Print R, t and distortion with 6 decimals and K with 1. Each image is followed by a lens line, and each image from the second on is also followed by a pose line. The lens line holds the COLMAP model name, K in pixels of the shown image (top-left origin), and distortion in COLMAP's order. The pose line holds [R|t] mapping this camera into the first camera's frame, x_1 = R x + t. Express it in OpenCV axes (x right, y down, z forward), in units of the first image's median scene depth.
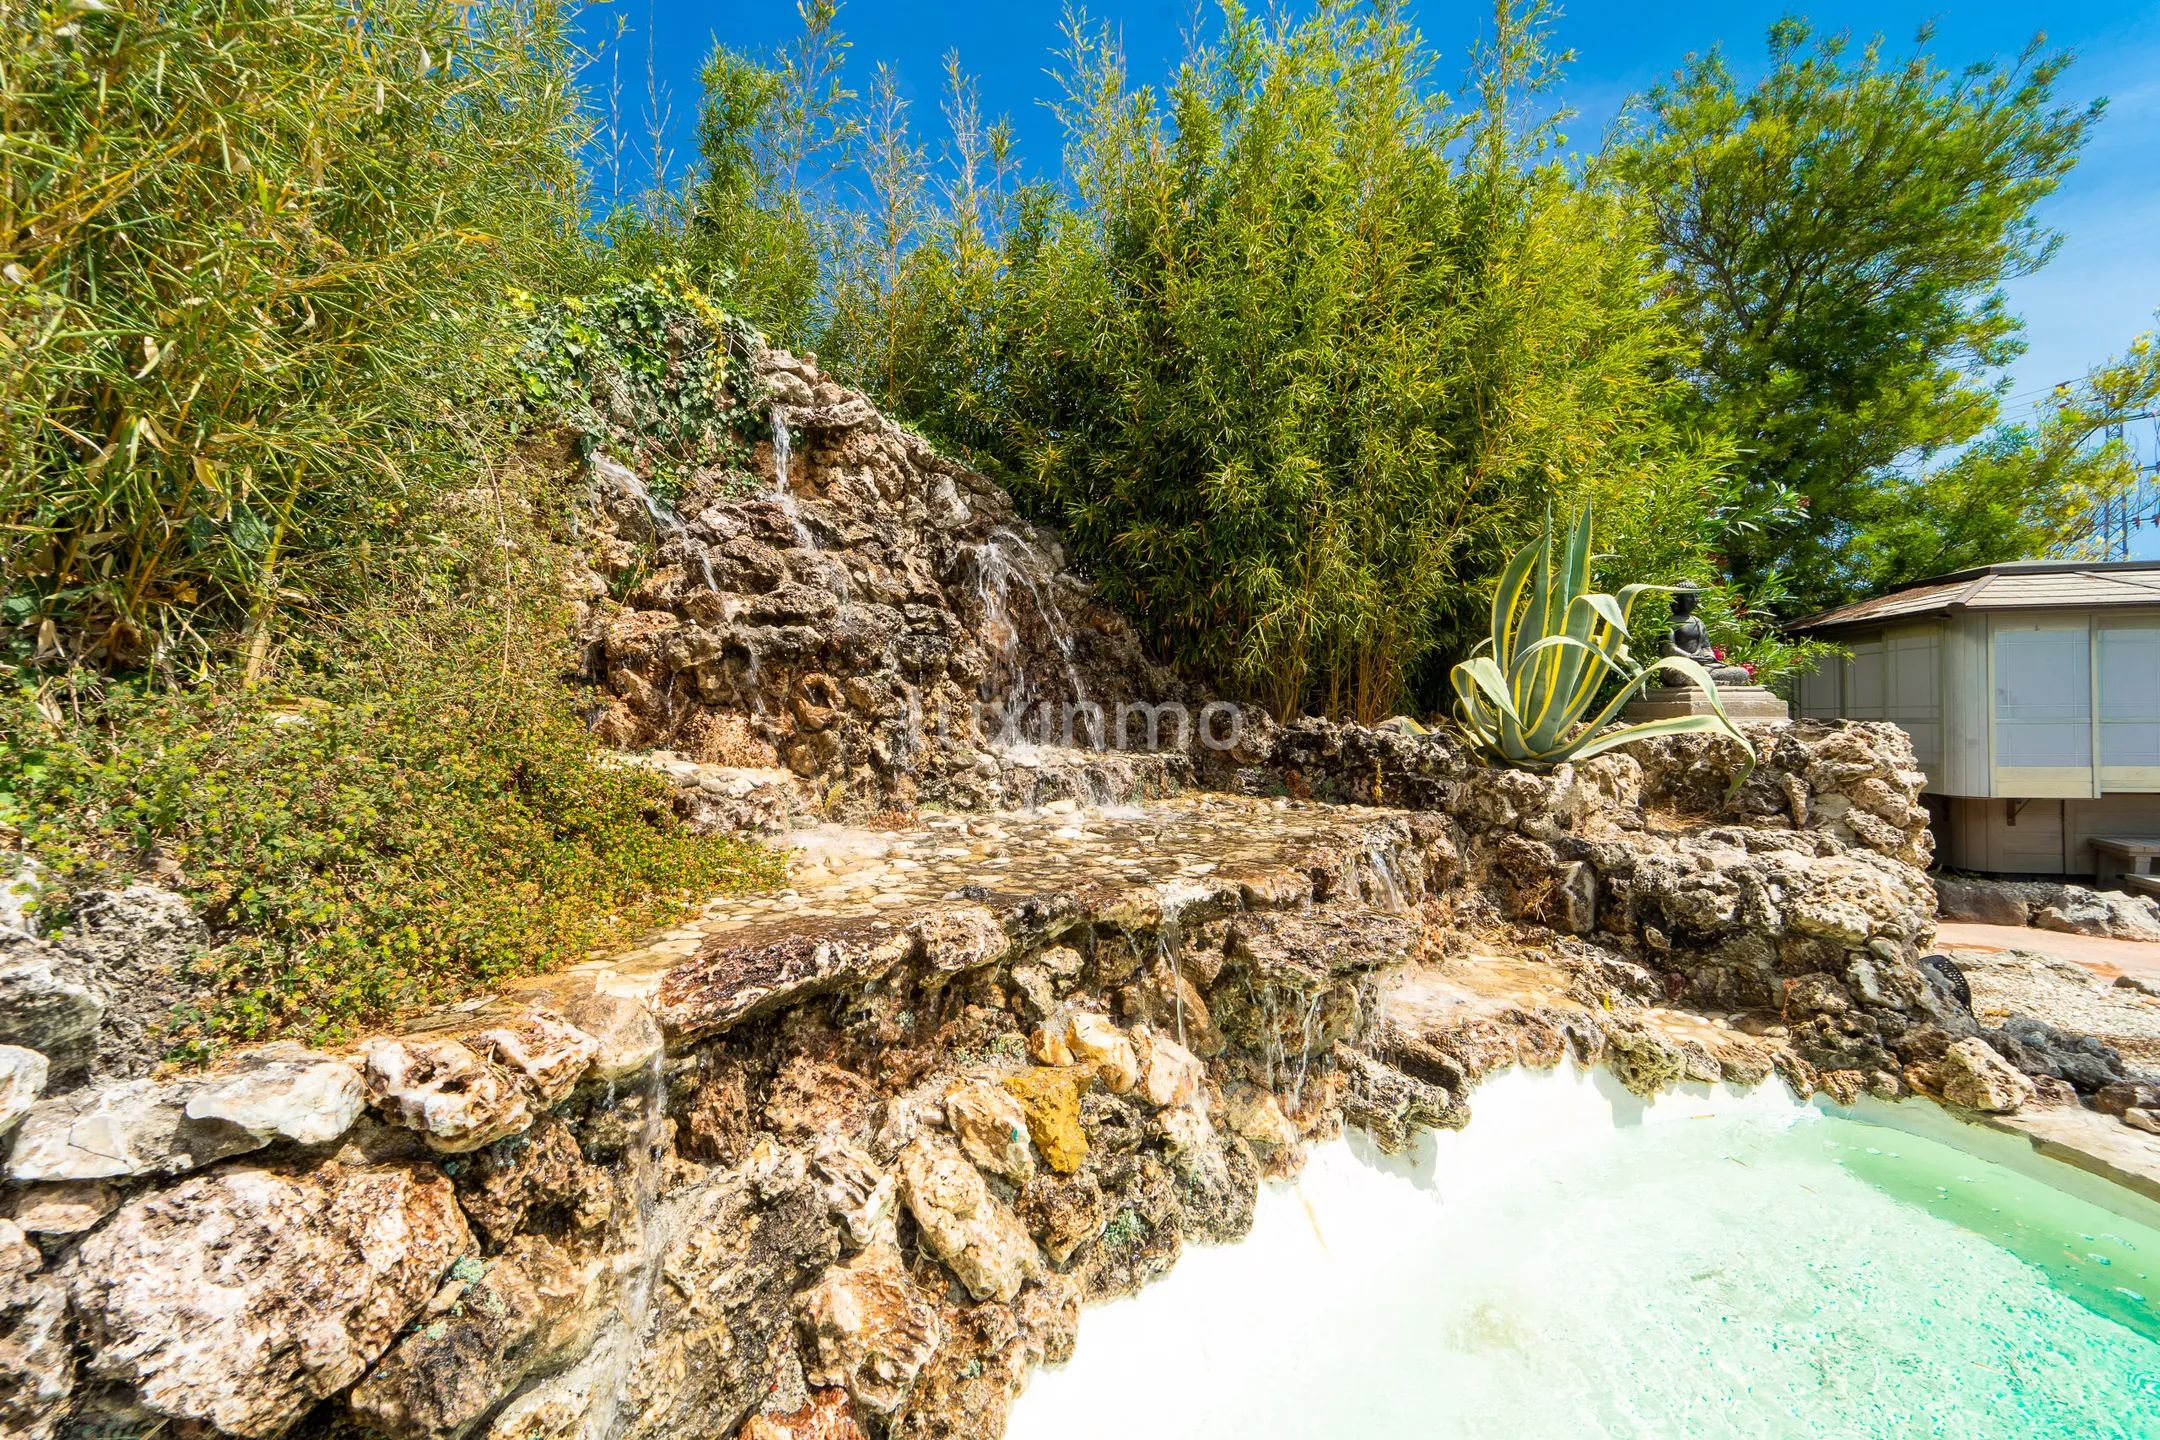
lens RADIAL K [[863.7, 0, 1080.0], [0, 863.7, 720.0], [0, 0, 1]] dist [-0.000413, -0.000133]
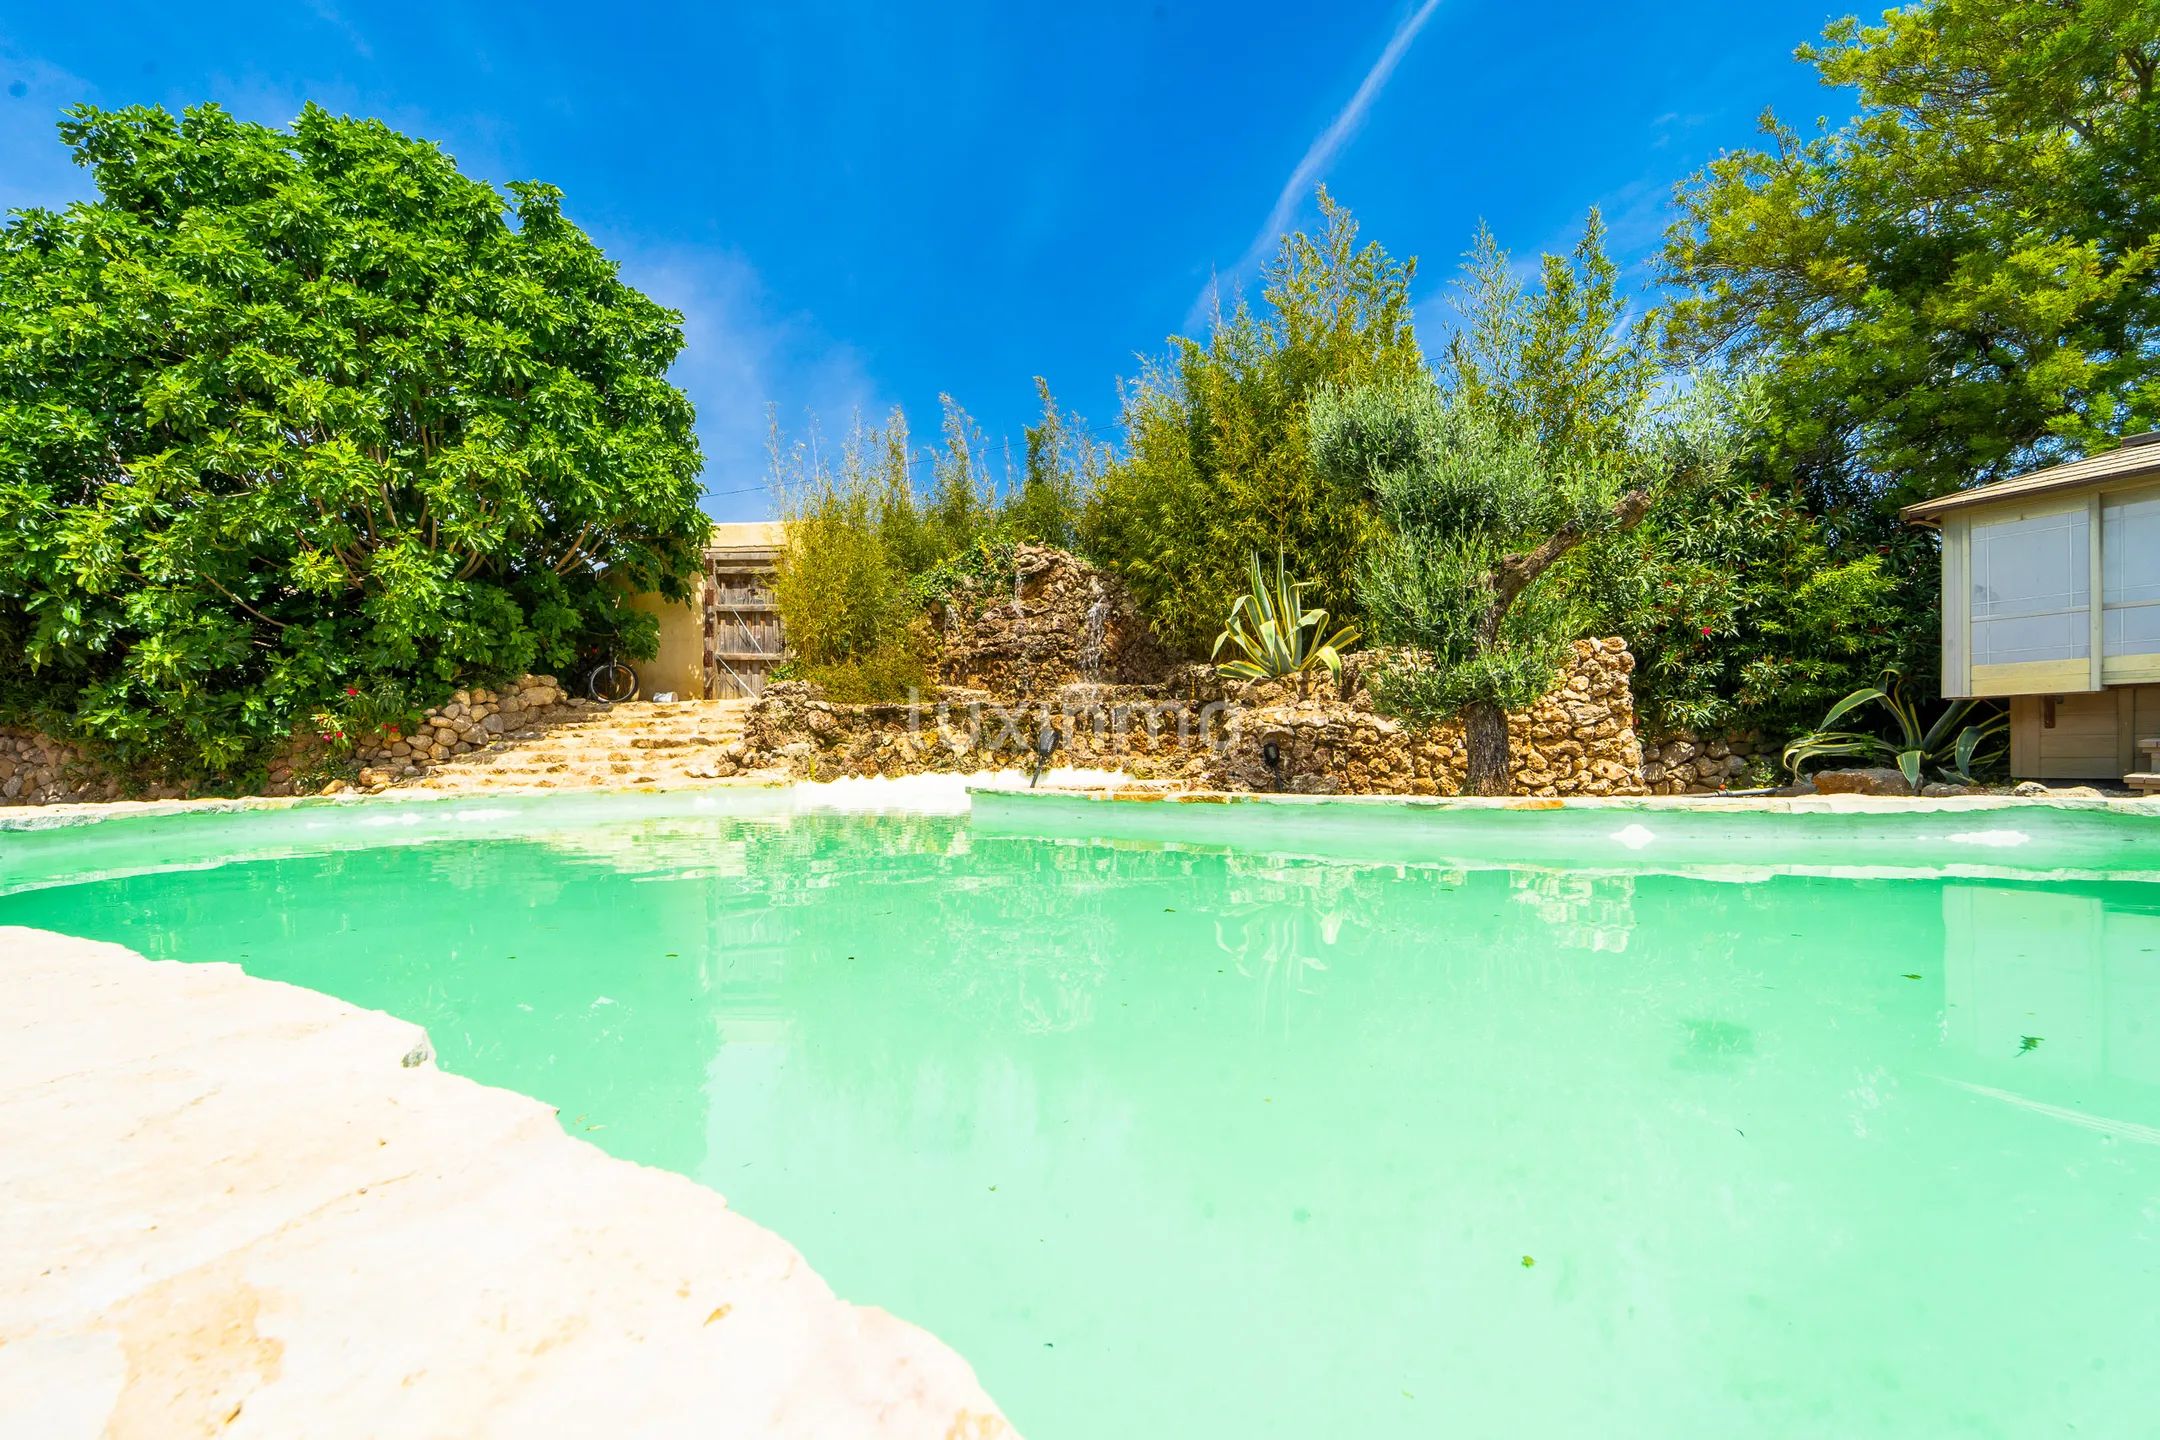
lens RADIAL K [[973.3, 0, 1068.4], [0, 973.3, 769.3], [0, 0, 1]] dist [0.004758, -0.003619]
pose [[0.627281, 0.003165, -0.778786, 2.394207], [0.013736, 0.999791, 0.015127, 0.265565], [0.778672, -0.020186, 0.627107, -0.956347]]
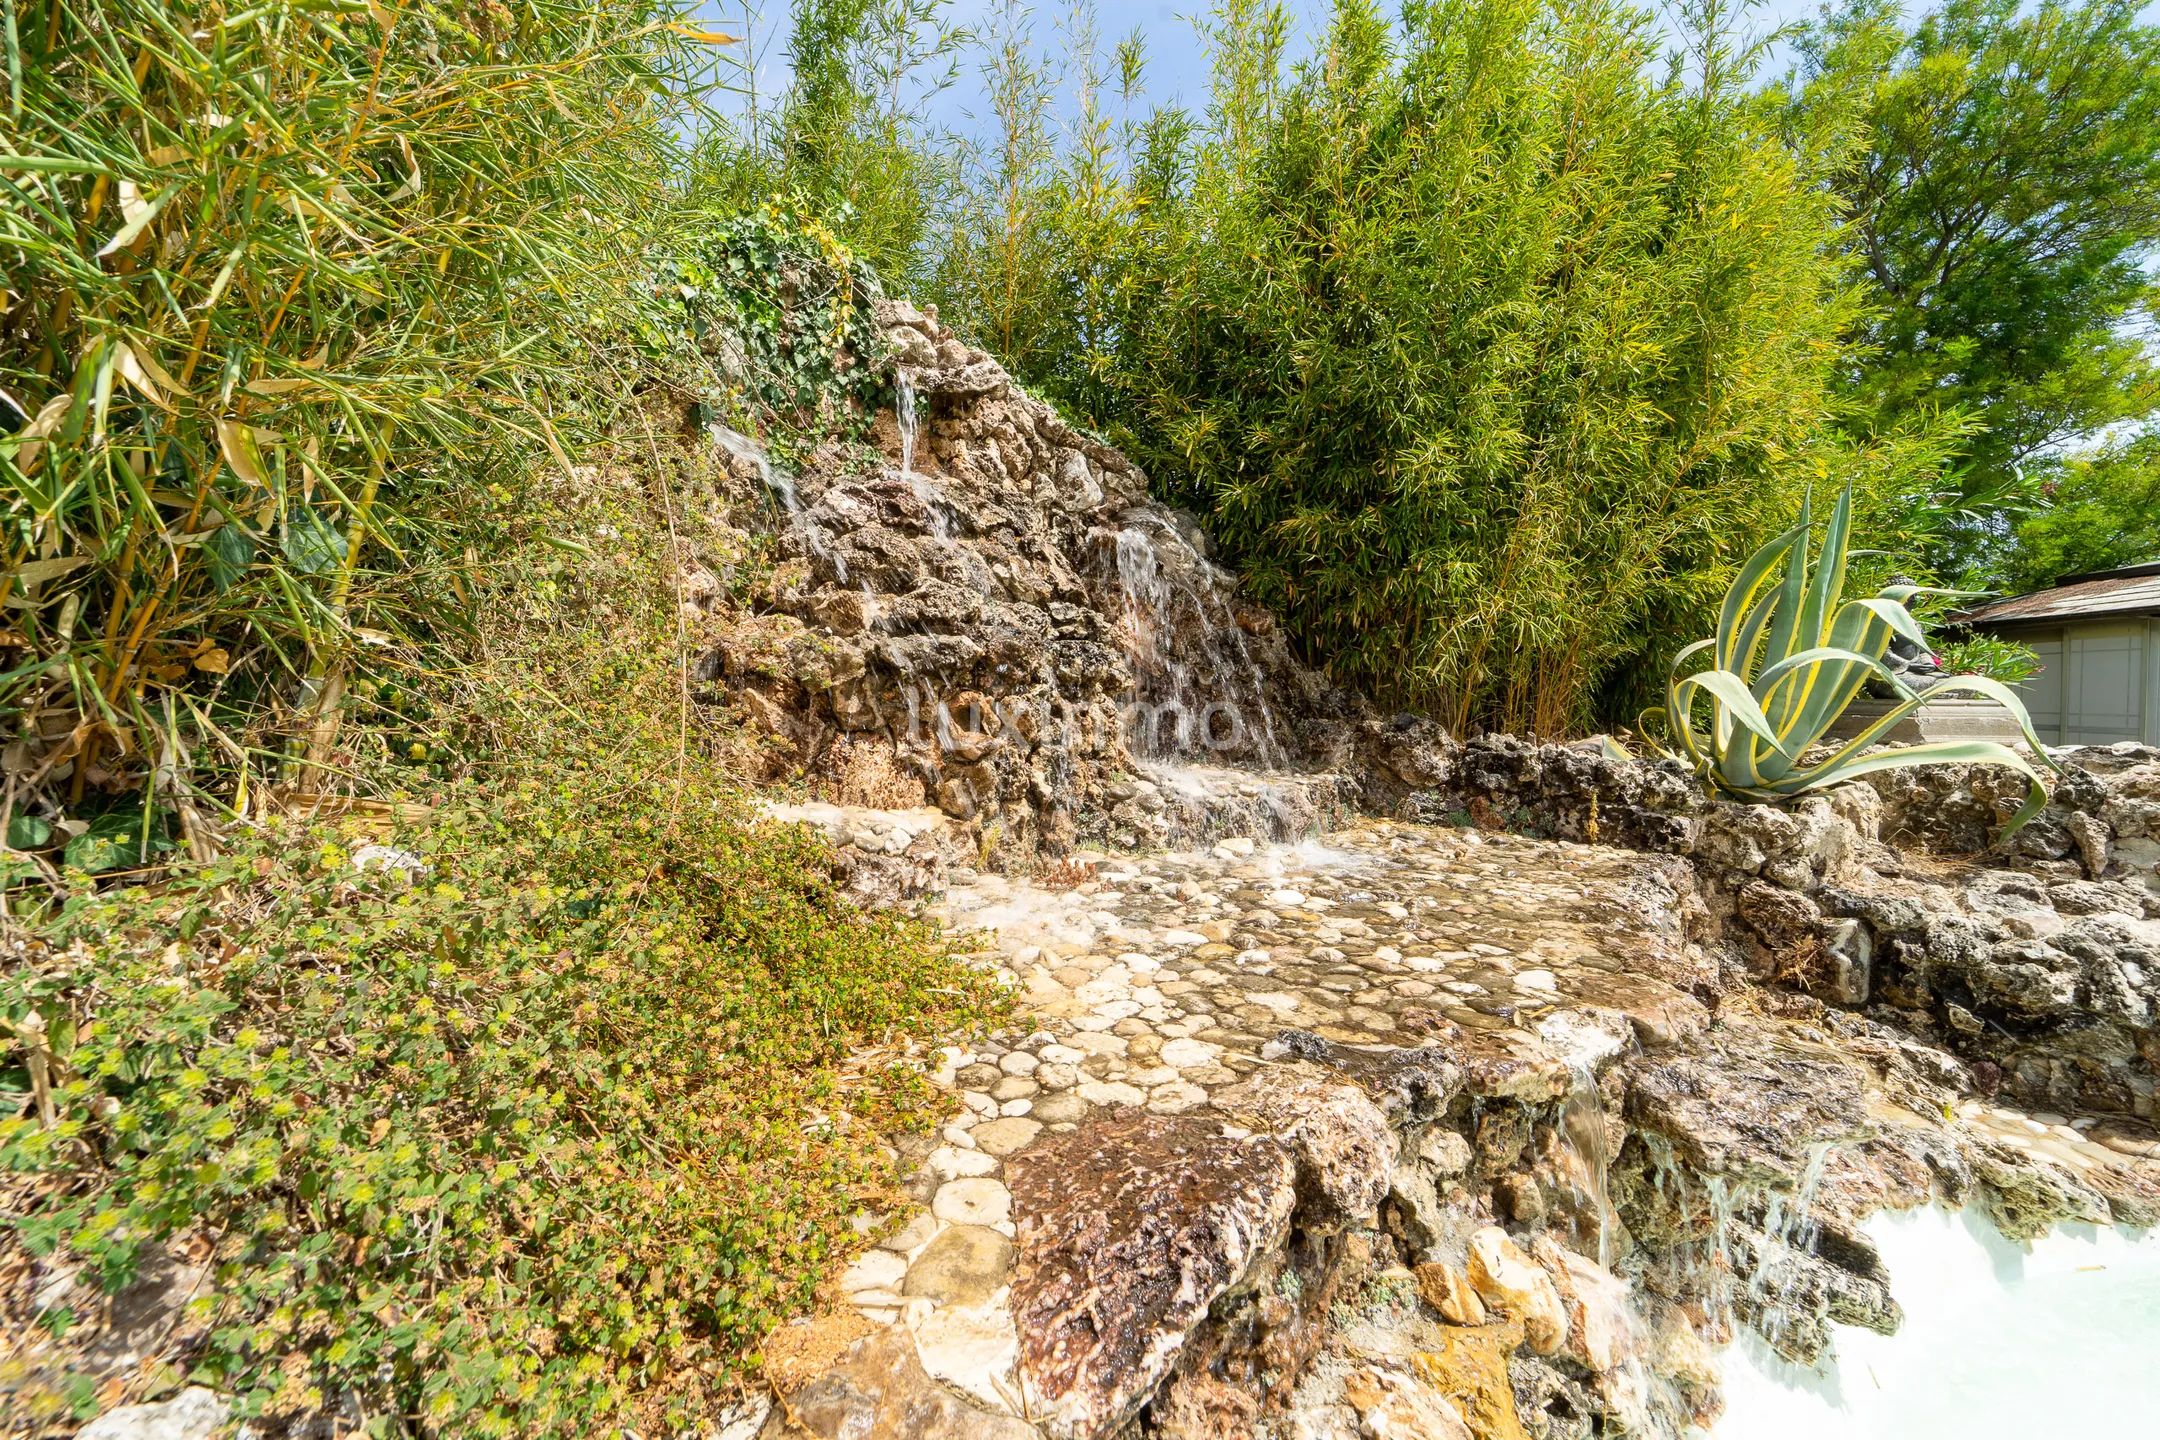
lens RADIAL K [[859.7, 0, 1080.0], [0, 859.7, 720.0], [0, 0, 1]] dist [-0.002020, -0.000327]
pose [[0.999663, 0.012692, -0.022630, -0.161476], [-0.012004, 0.999469, 0.030279, -0.047648], [0.023002, -0.029997, 0.999285, 0.160781]]
